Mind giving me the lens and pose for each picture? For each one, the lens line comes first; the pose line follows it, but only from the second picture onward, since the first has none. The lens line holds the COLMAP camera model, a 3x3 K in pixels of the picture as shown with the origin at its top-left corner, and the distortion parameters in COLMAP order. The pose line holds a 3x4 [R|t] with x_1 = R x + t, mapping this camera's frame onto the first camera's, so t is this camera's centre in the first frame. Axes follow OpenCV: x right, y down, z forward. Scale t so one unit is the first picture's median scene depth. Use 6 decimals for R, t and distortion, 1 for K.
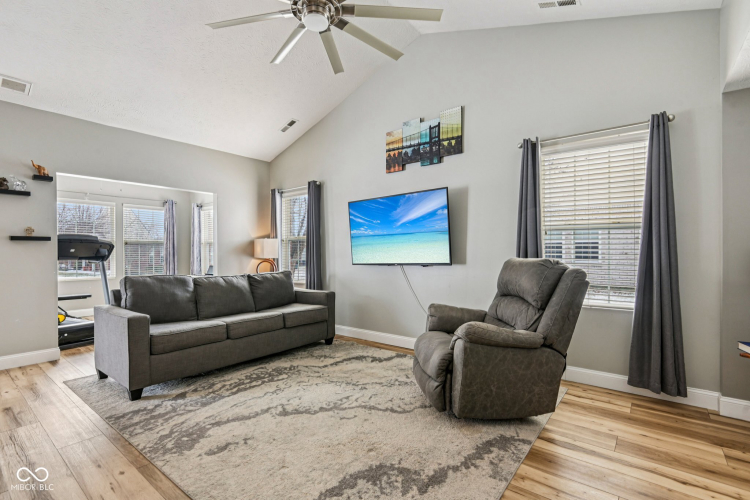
lens RADIAL K [[348.4, 0, 372.4], [0, 348.4, 252.7], [0, 0, 1]] dist [0.000063, -0.005066]
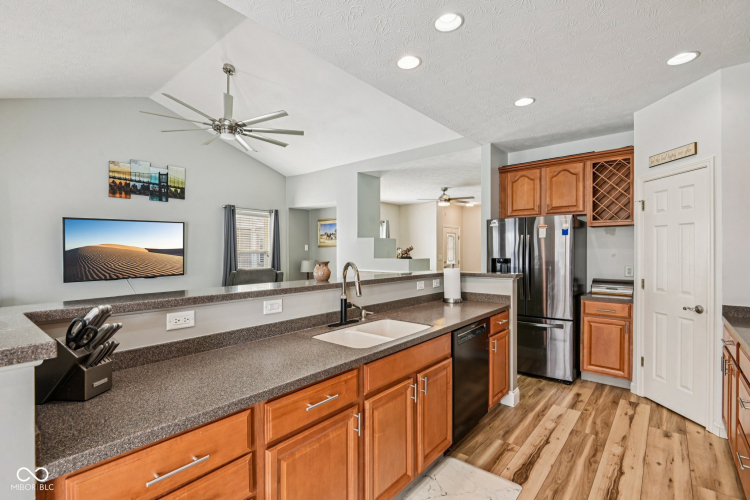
lens RADIAL K [[348.4, 0, 372.4], [0, 348.4, 252.7], [0, 0, 1]] dist [0.000063, -0.005066]
pose [[0.016053, 0.000884, 0.999871, -1.179643], [0.007738, 0.999970, -0.001008, -0.044616], [-0.999841, 0.007753, 0.016045, 0.153305]]
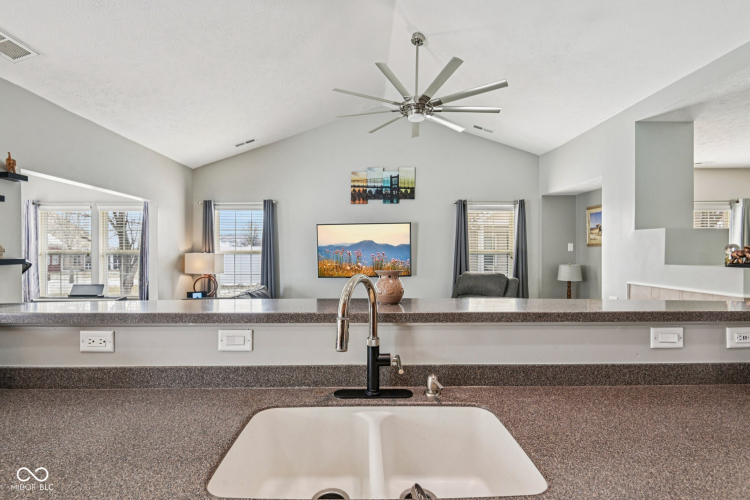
lens RADIAL K [[348.4, 0, 372.4], [0, 348.4, 252.7], [0, 0, 1]] dist [0.000063, -0.005066]
pose [[0.769244, 0.003968, 0.638943, -0.782124], [0.001615, 0.999965, -0.008155, -0.045073], [-0.638953, 0.007305, 0.769211, -0.019575]]
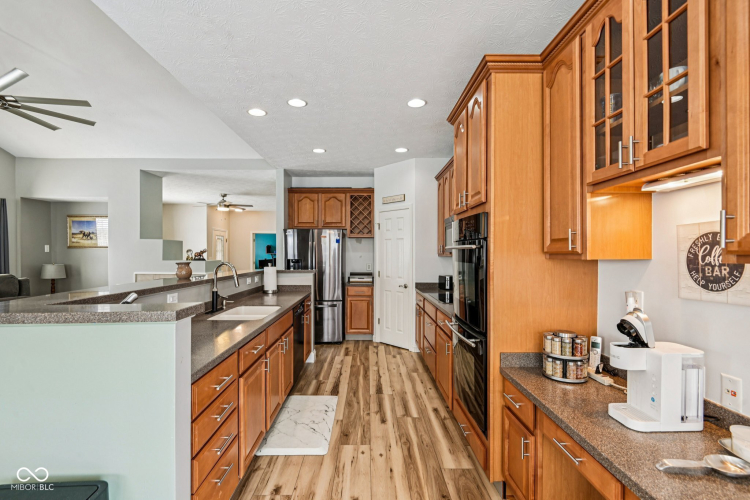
lens RADIAL K [[348.4, 0, 372.4], [0, 348.4, 252.7], [0, 0, 1]] dist [0.000063, -0.005066]
pose [[-0.645060, 0.005672, 0.764111, -1.376269], [0.005732, 0.999980, -0.002584, -0.046024], [-0.764110, 0.002713, -0.645080, 0.433792]]
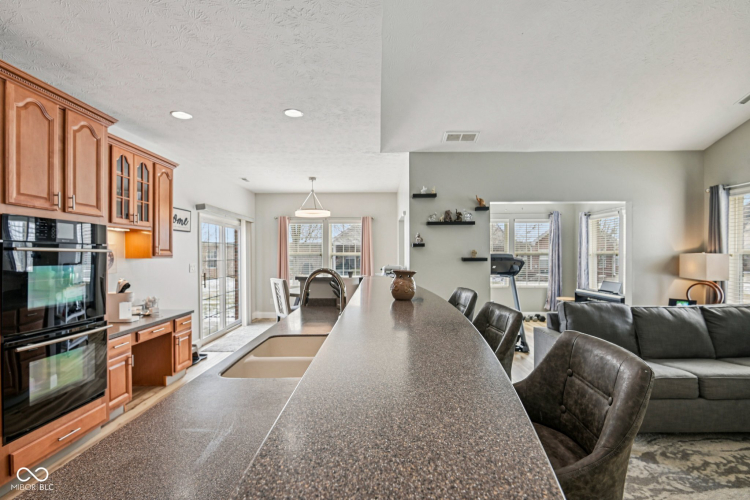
lens RADIAL K [[348.4, 0, 372.4], [0, 348.4, 252.7], [0, 0, 1]] dist [0.000063, -0.005066]
pose [[0.603293, -0.001808, -0.797518, -0.193196], [-0.003720, 0.999980, -0.005081, -0.049283], [0.797511, 0.006032, 0.603274, -0.023922]]
